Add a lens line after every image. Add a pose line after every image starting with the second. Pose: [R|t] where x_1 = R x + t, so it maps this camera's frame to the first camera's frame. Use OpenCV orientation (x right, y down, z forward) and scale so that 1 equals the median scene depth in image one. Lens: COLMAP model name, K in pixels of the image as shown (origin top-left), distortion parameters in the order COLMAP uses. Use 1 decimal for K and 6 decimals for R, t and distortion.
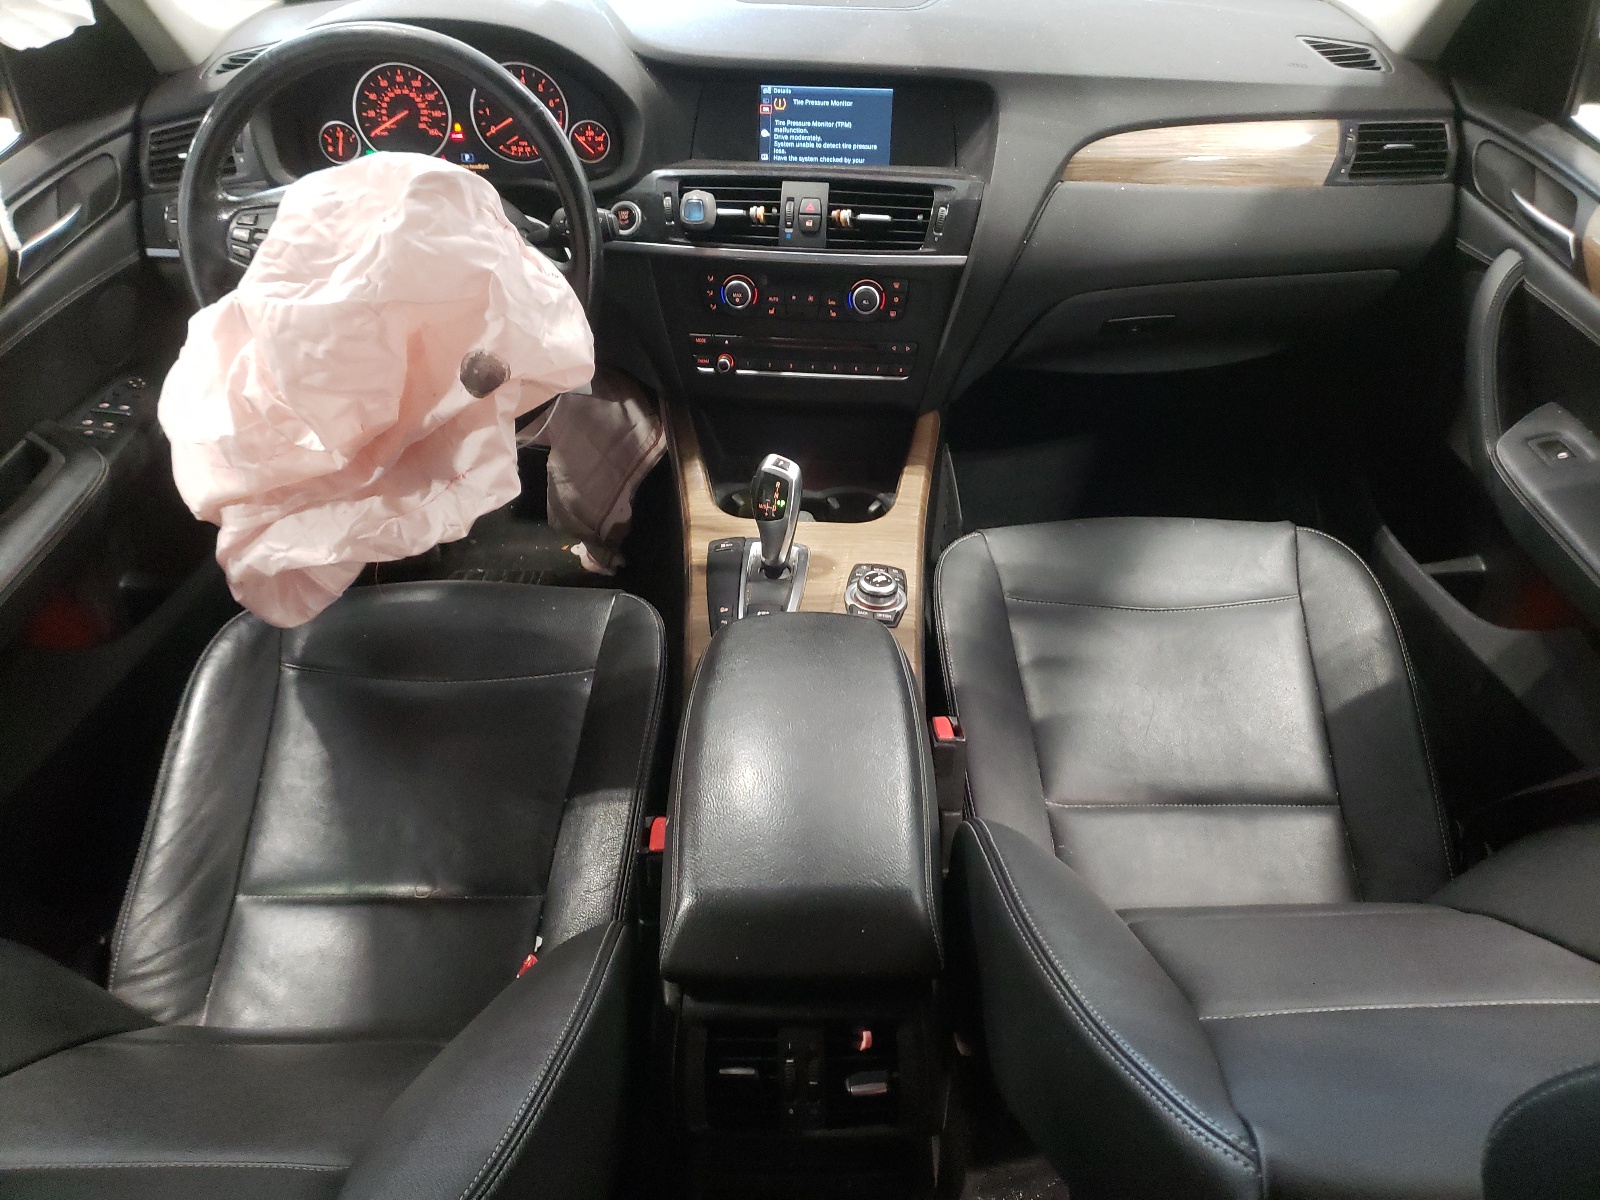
lens RADIAL K [[1218.1, 0, 793.9], [0, 1218.1, 600.9], [0, 0, 1]] dist [0.027915, -0.000339]
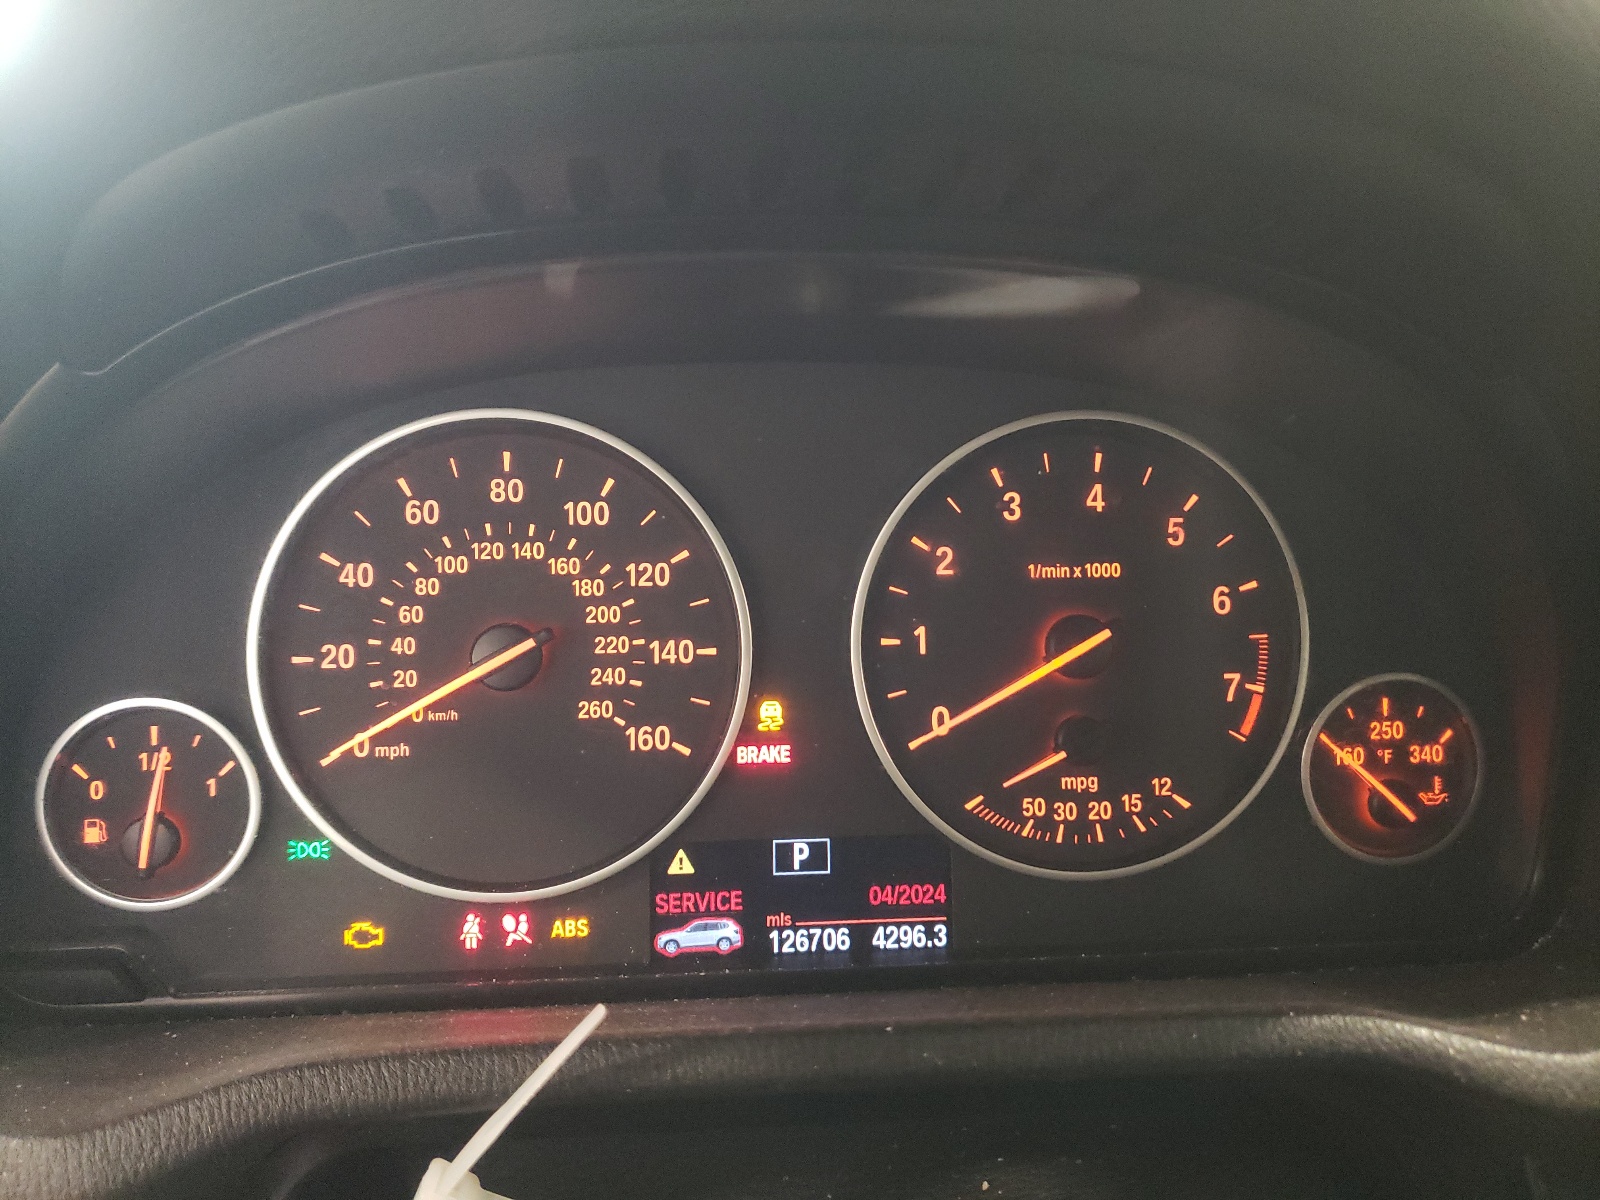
lens RADIAL K [[1218.1, 0, 802.9], [0, 1218.1, 603.4], [0, 0, 1]] dist [0.027915, -0.000339]
pose [[0.999423, -0.006067, 0.033427, -0.276837], [0.018620, 0.920805, -0.389579, -0.327550], [-0.028416, 0.389977, 0.920386, 0.815377]]
